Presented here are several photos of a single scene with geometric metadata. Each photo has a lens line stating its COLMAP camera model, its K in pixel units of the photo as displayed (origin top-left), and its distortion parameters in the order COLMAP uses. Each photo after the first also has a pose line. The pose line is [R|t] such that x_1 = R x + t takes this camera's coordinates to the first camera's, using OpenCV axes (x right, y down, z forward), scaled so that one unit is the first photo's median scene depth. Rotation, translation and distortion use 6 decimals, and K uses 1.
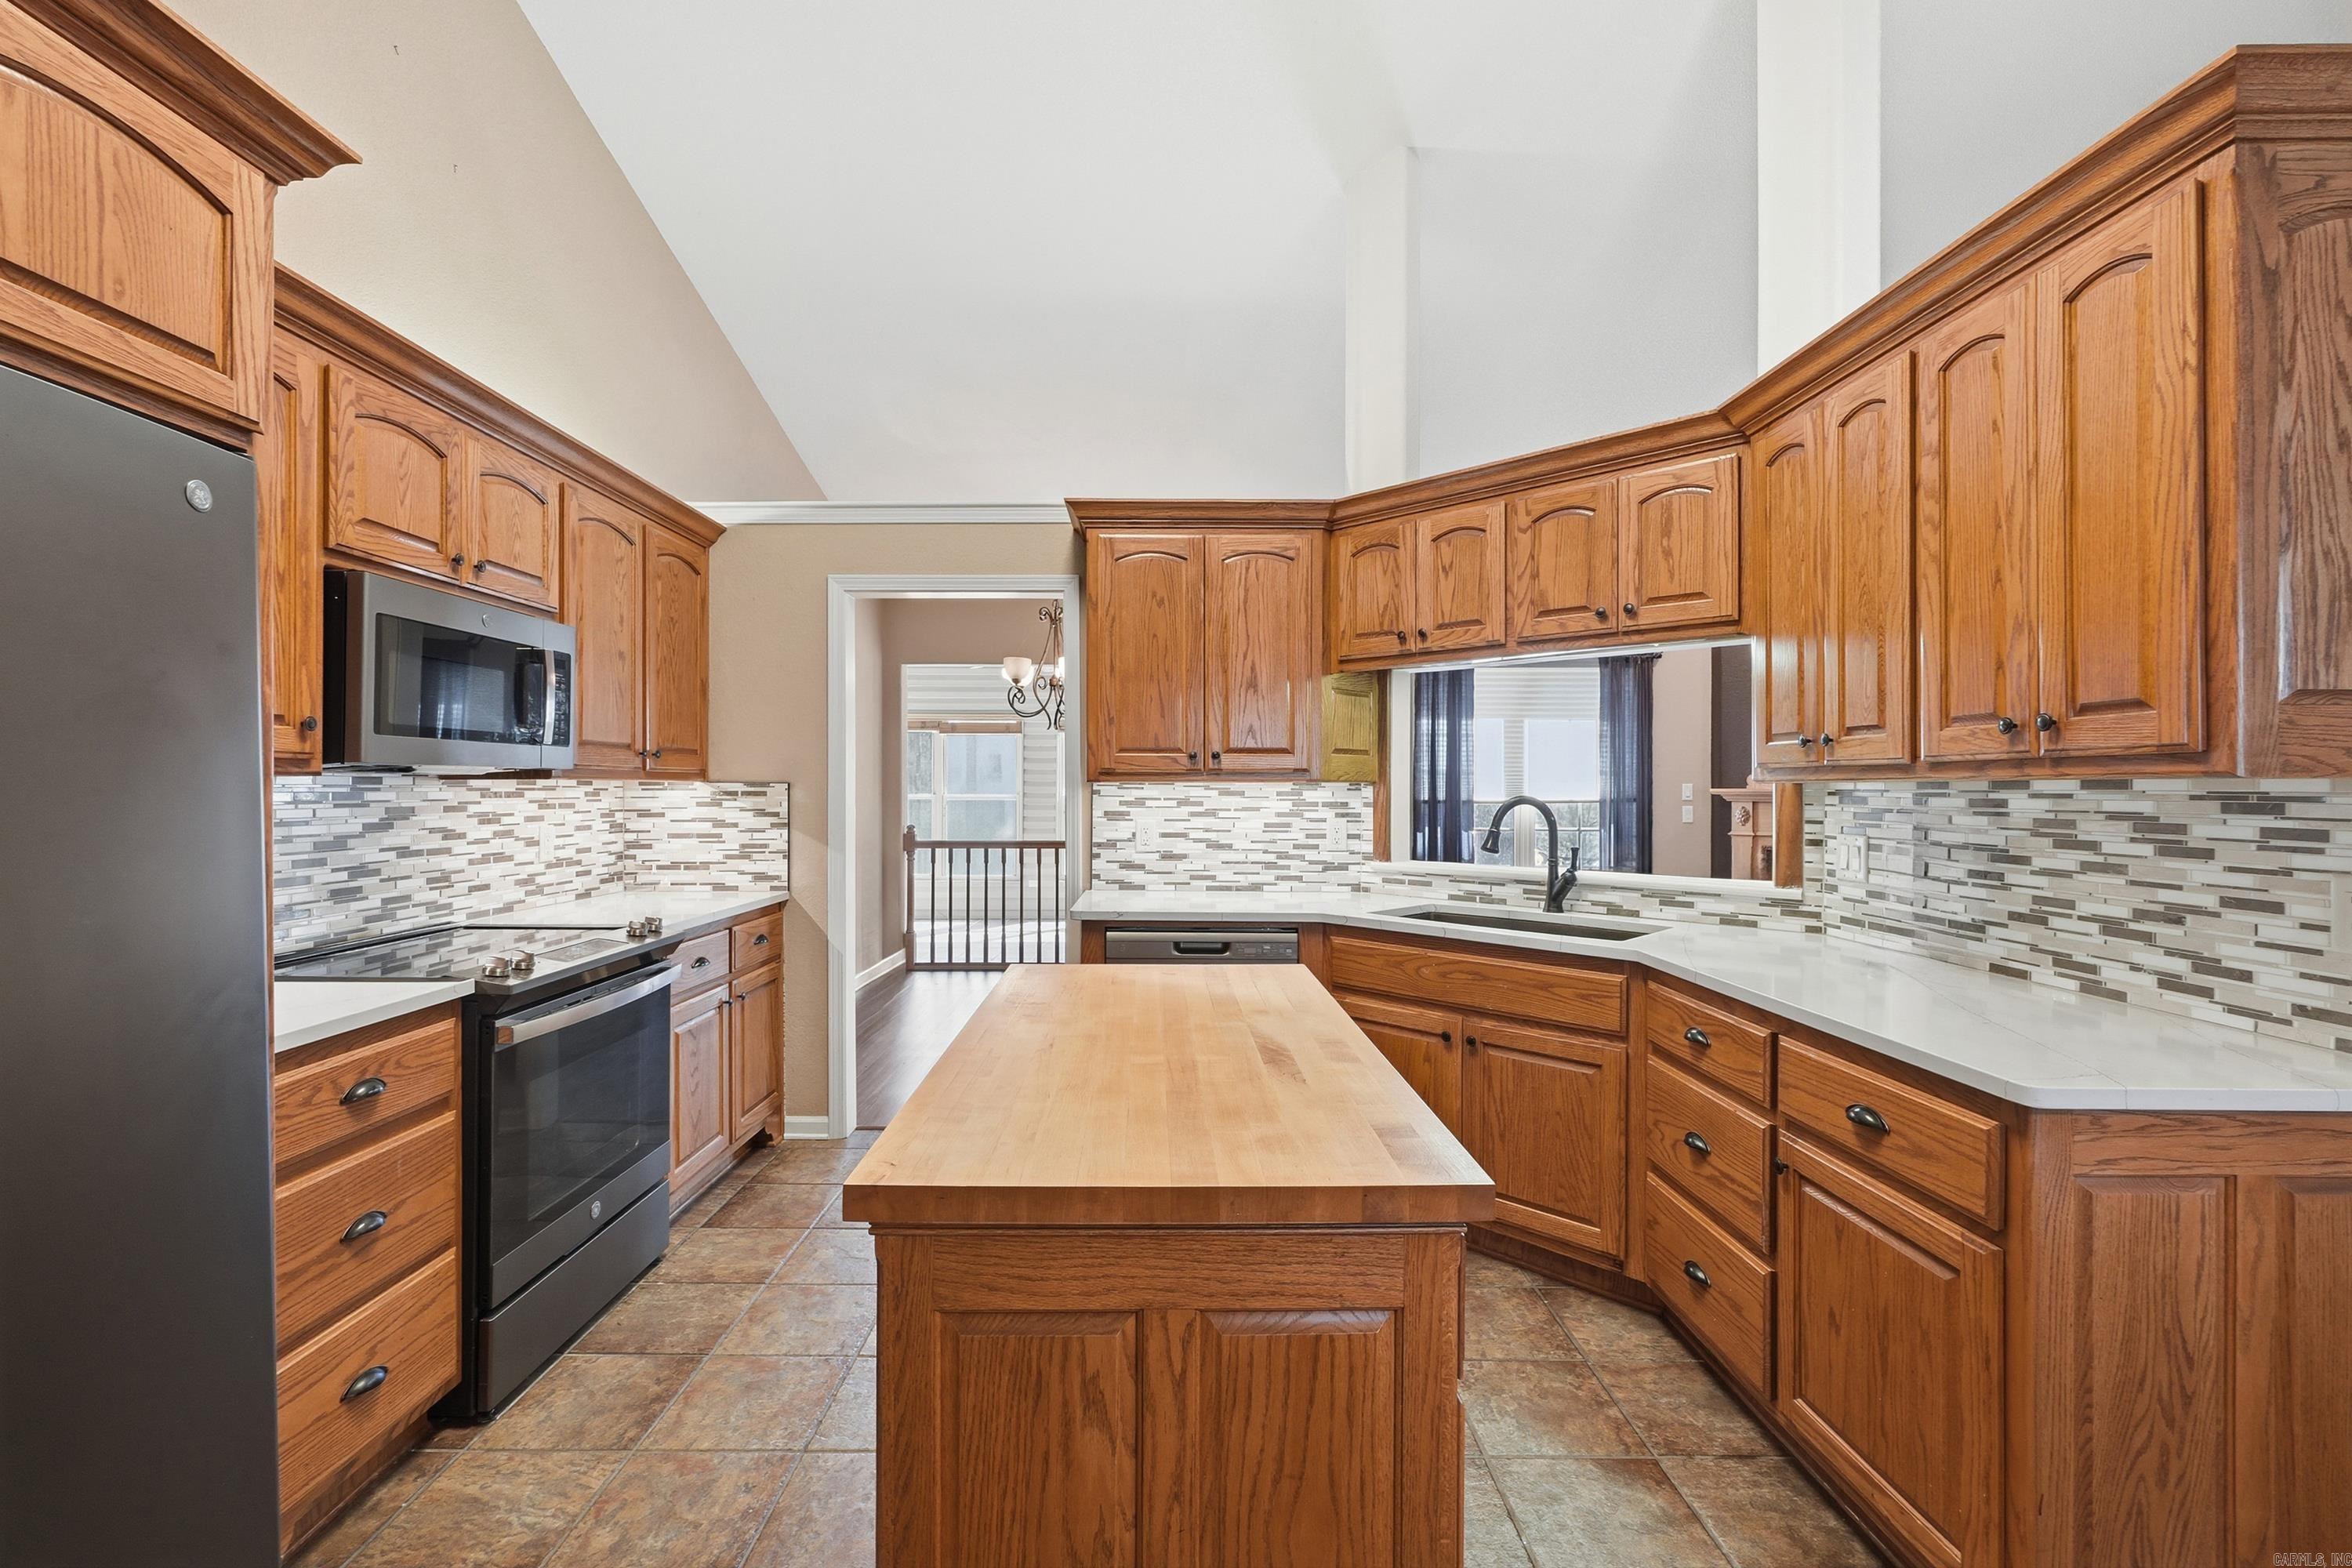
lens RADIAL K [[1023.5, 0, 1164.4], [0, 1023.5, 779.4], [0, 0, 1]] dist [-0.001681, 0.001631]
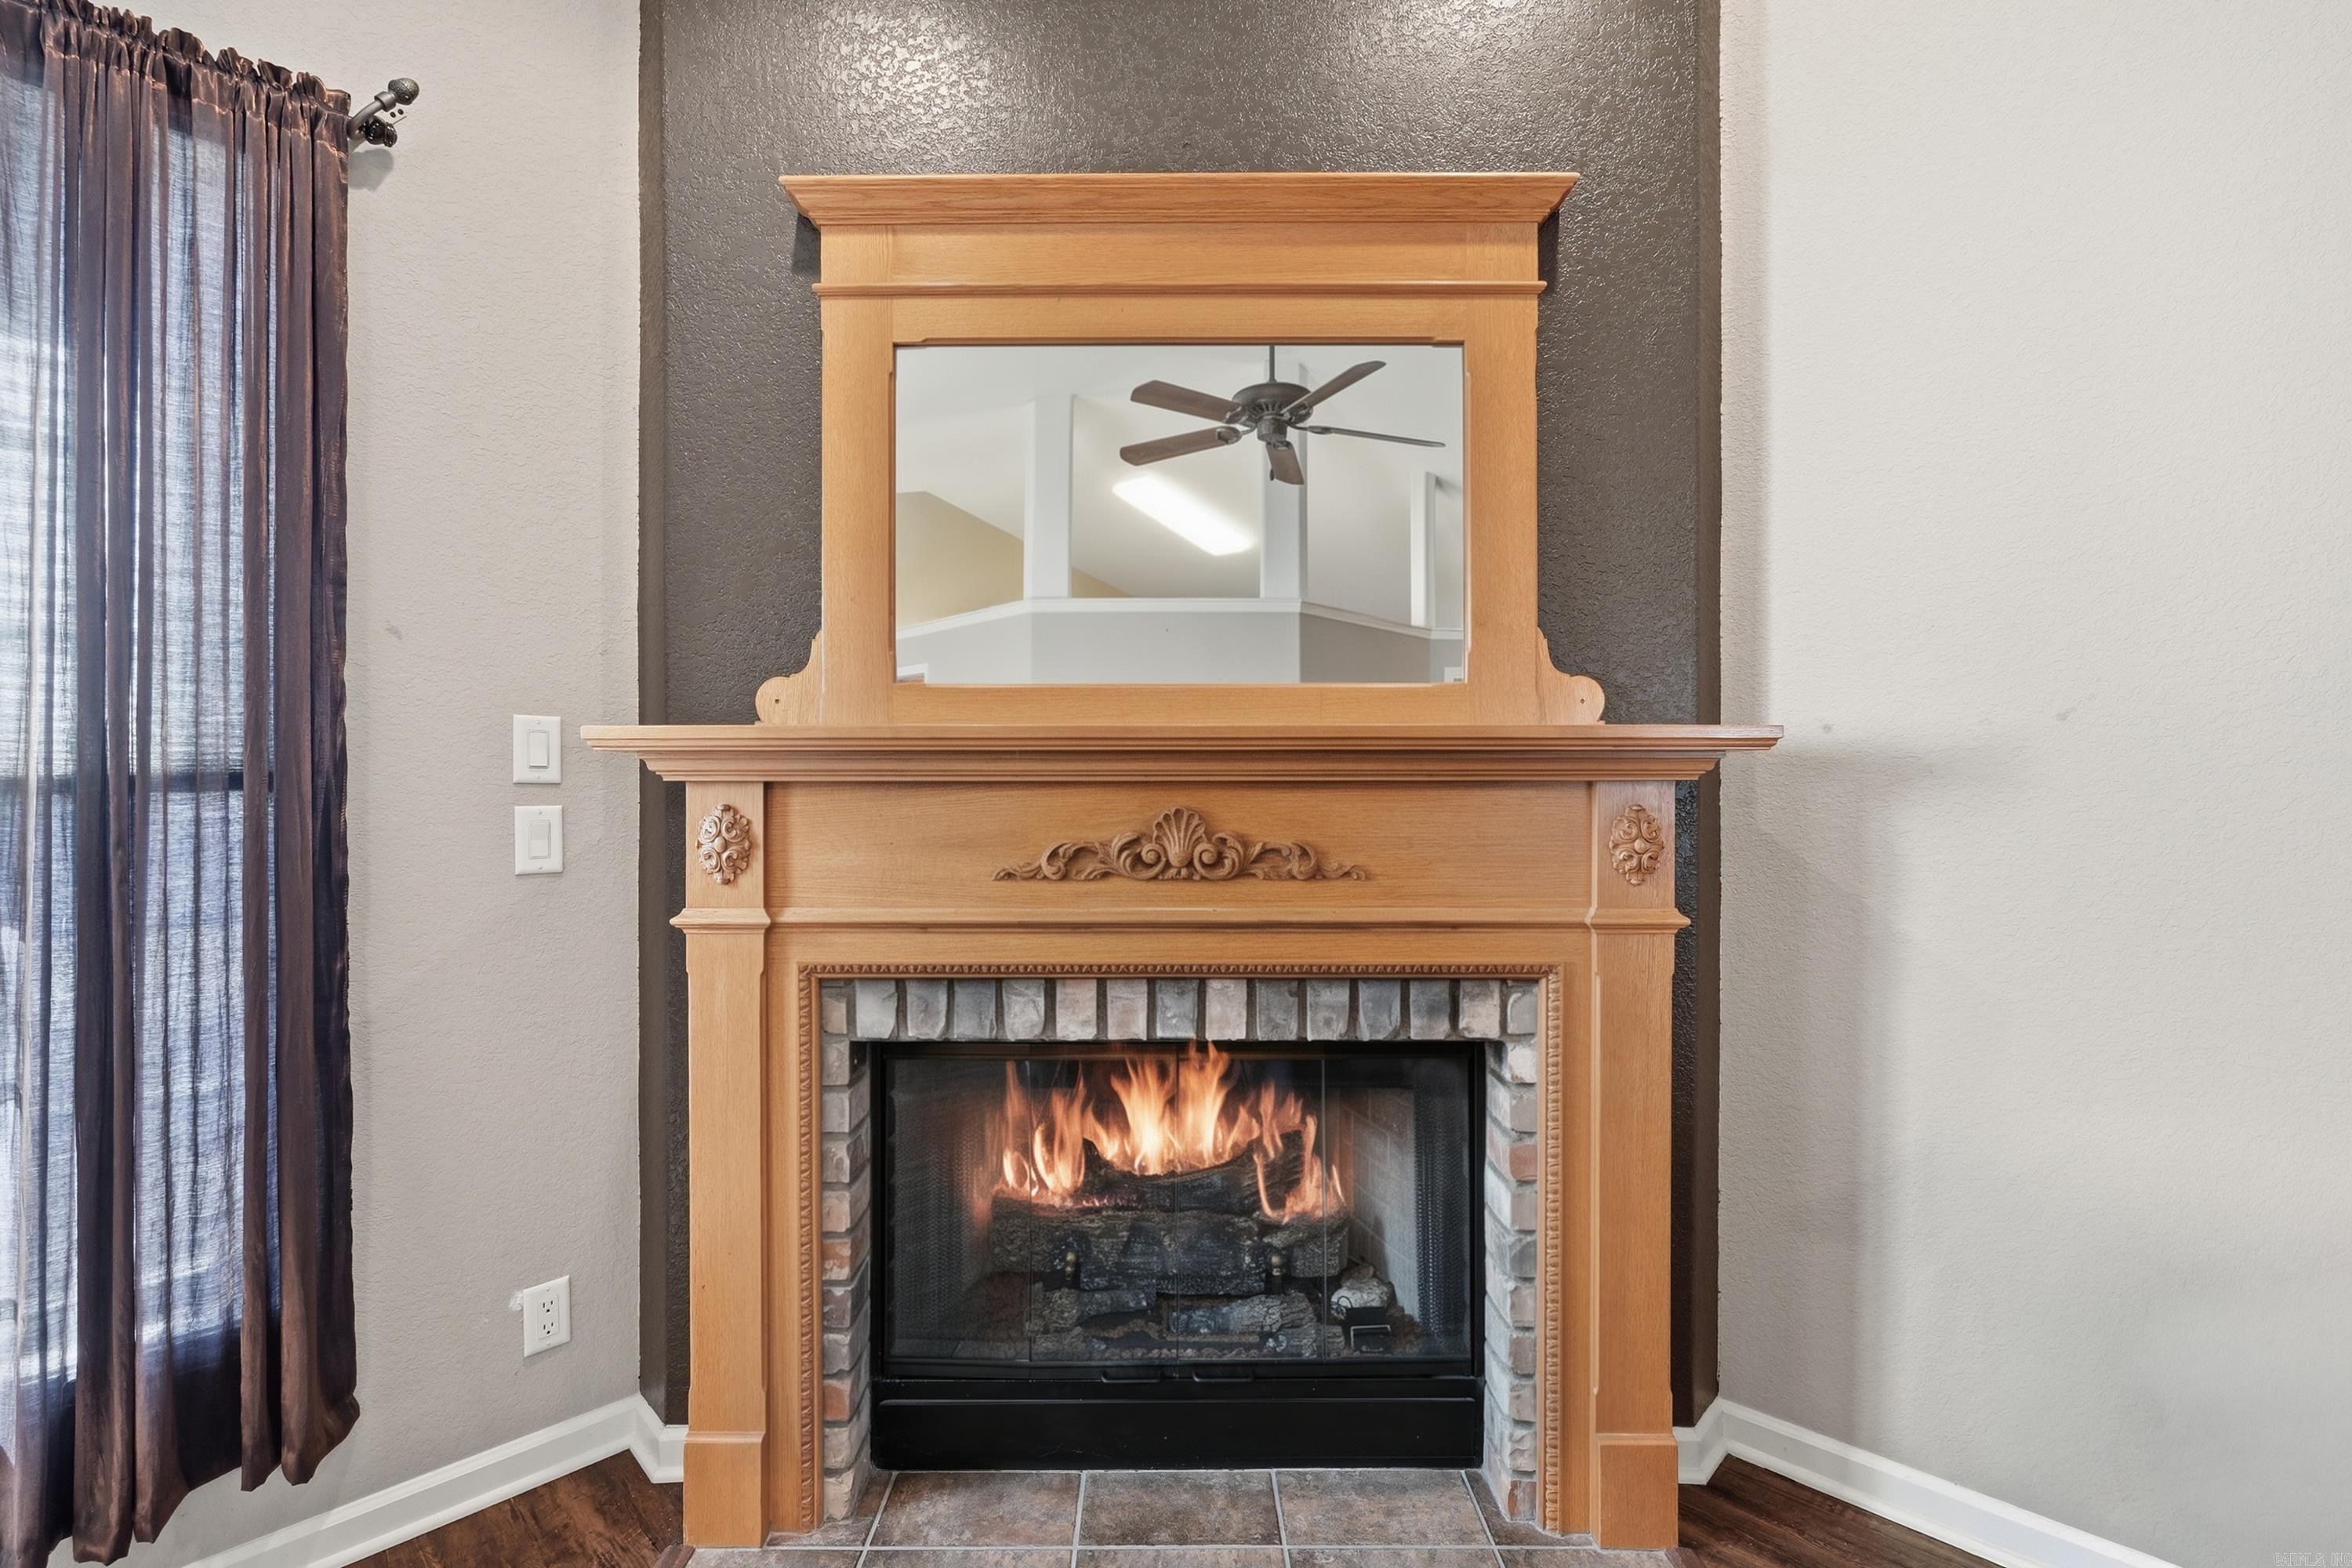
lens RADIAL K [[1104.4, 0, 1175.1], [0, 1104.4, 791.2], [0, 0, 1]] dist [-0.001742, -0.000574]
pose [[0.712888, -0.004382, 0.701264, 1.116911], [-0.003236, 0.999949, 0.009539, 0.051019], [-0.701270, -0.009069, 0.712838, 1.796553]]
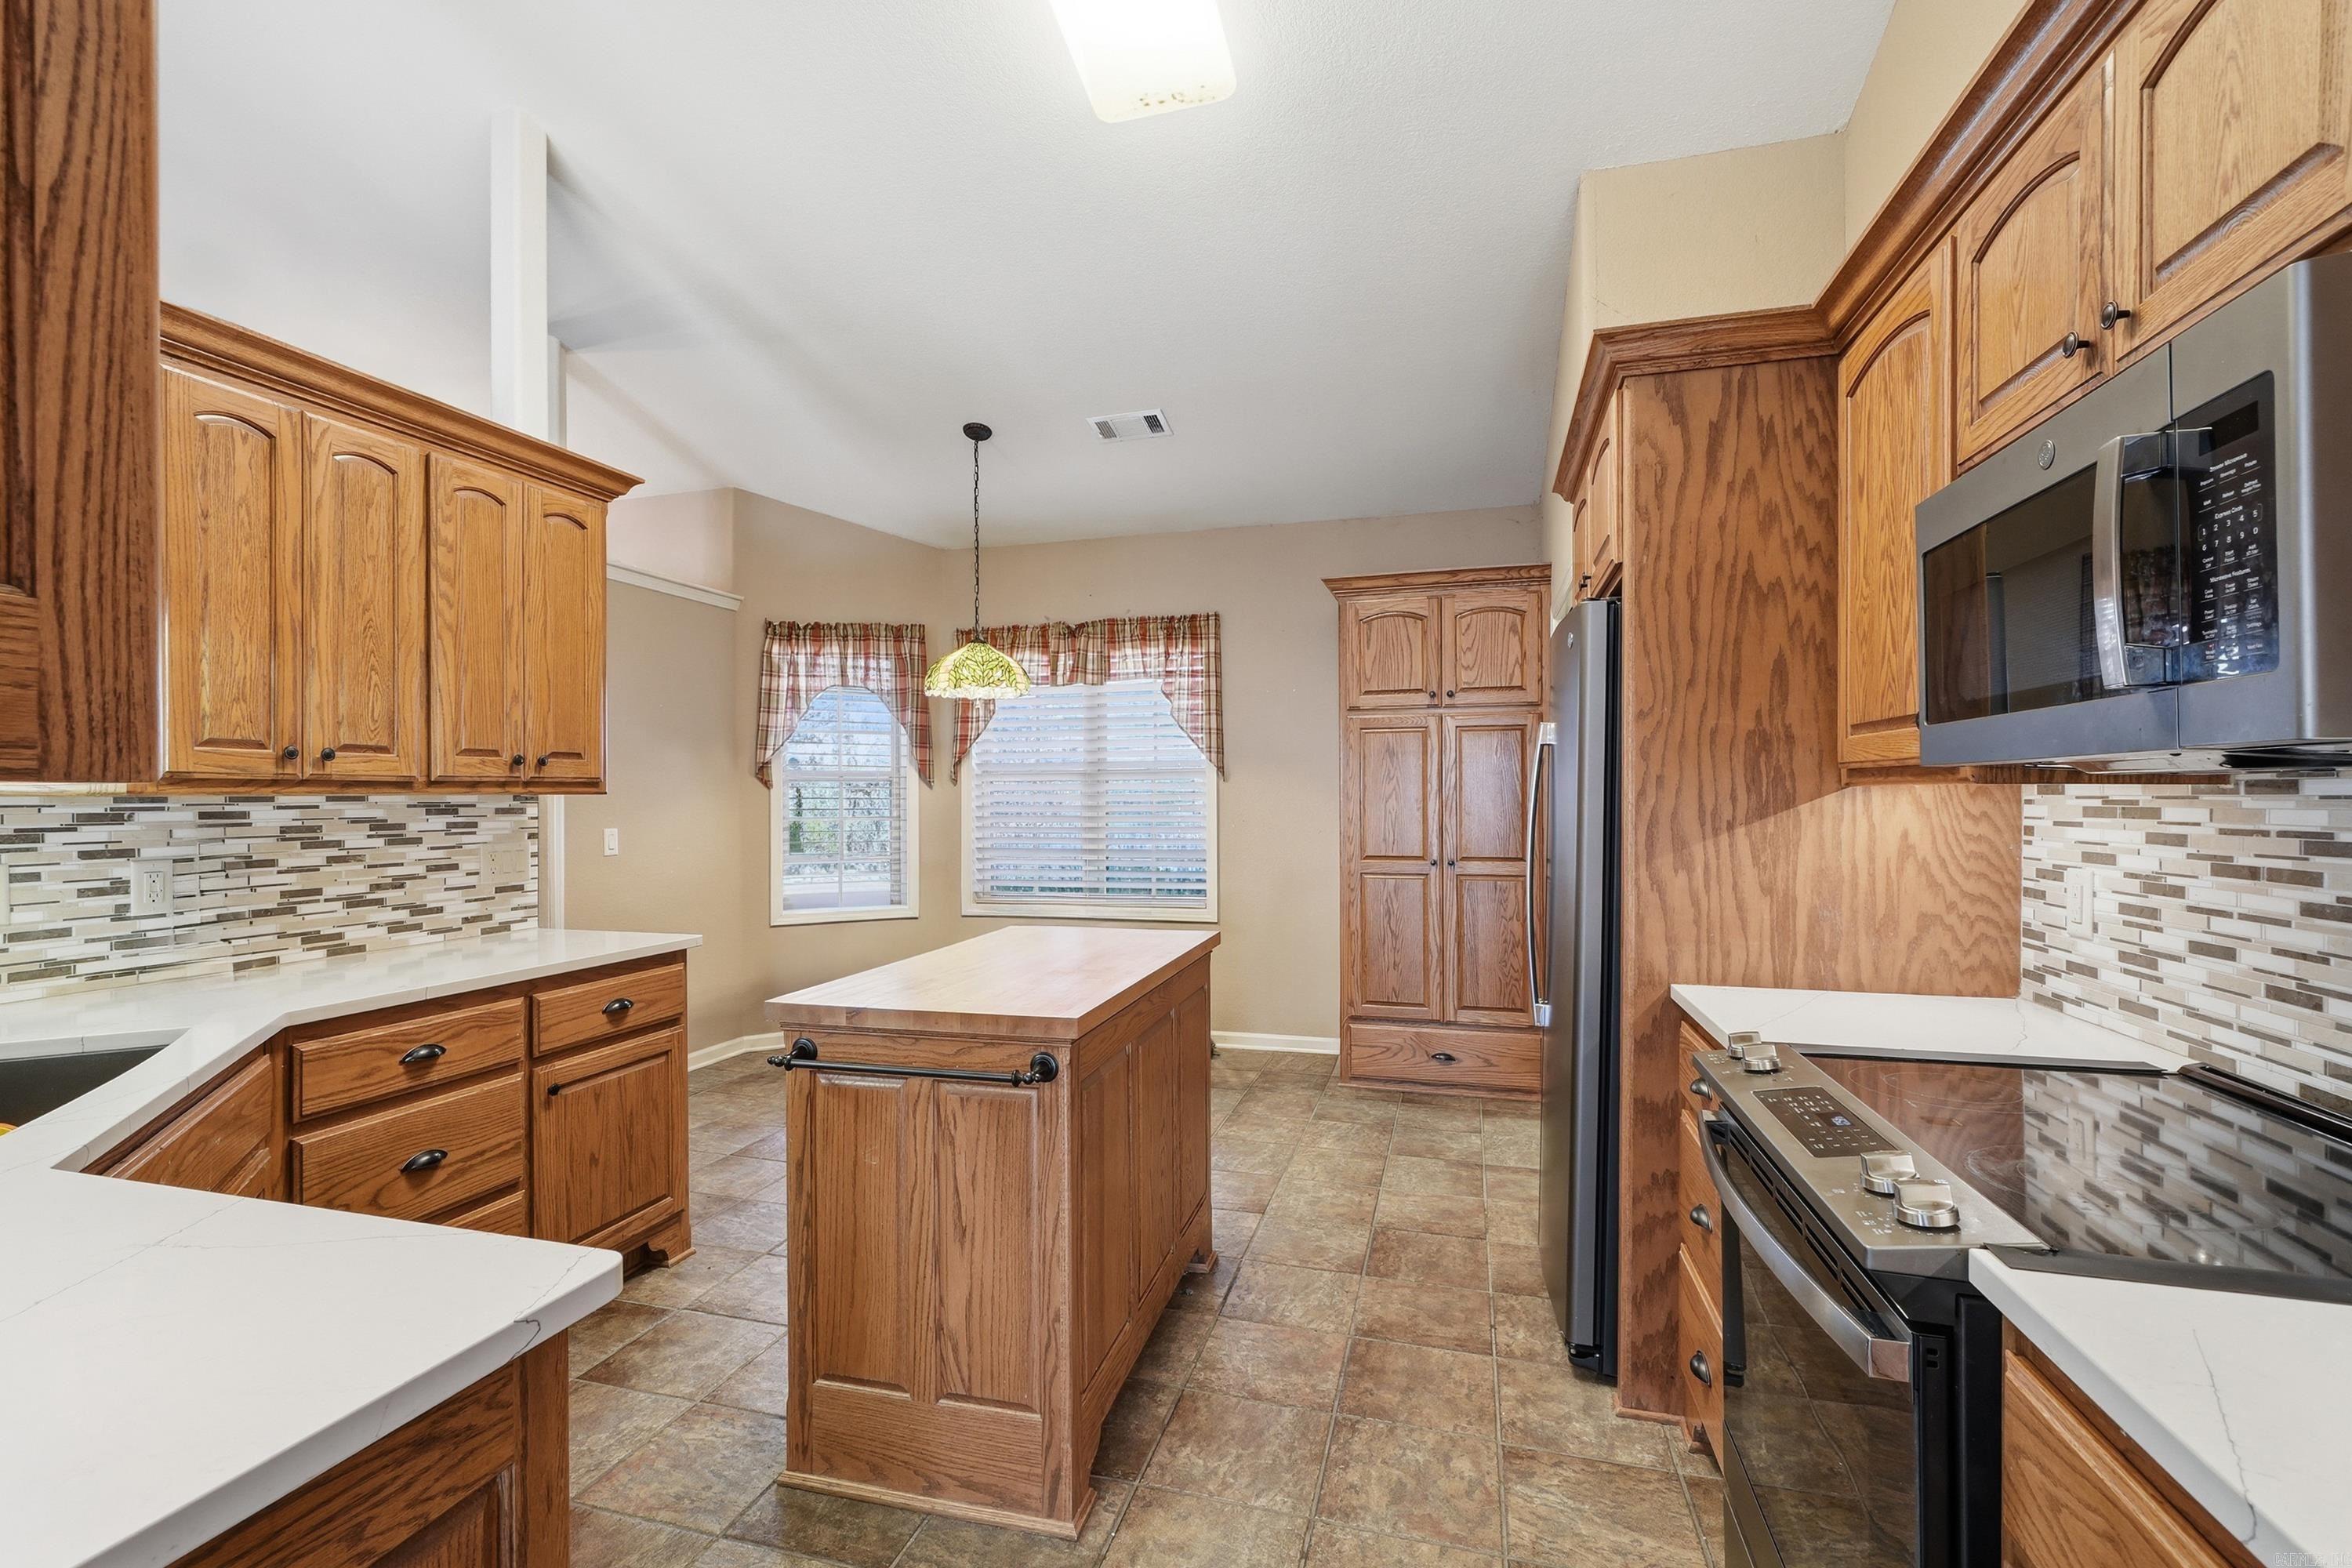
lens RADIAL K [[1036.2, 0, 1166.4], [0, 1036.2, 790.5], [0, 0, 1]] dist [-0.010095, 0.003520]
pose [[-0.961923, 0.003116, 0.273304, -0.340932], [0.000278, 0.999946, -0.010421, 0.006672], [-0.273322, -0.009948, -0.961871, 1.365173]]
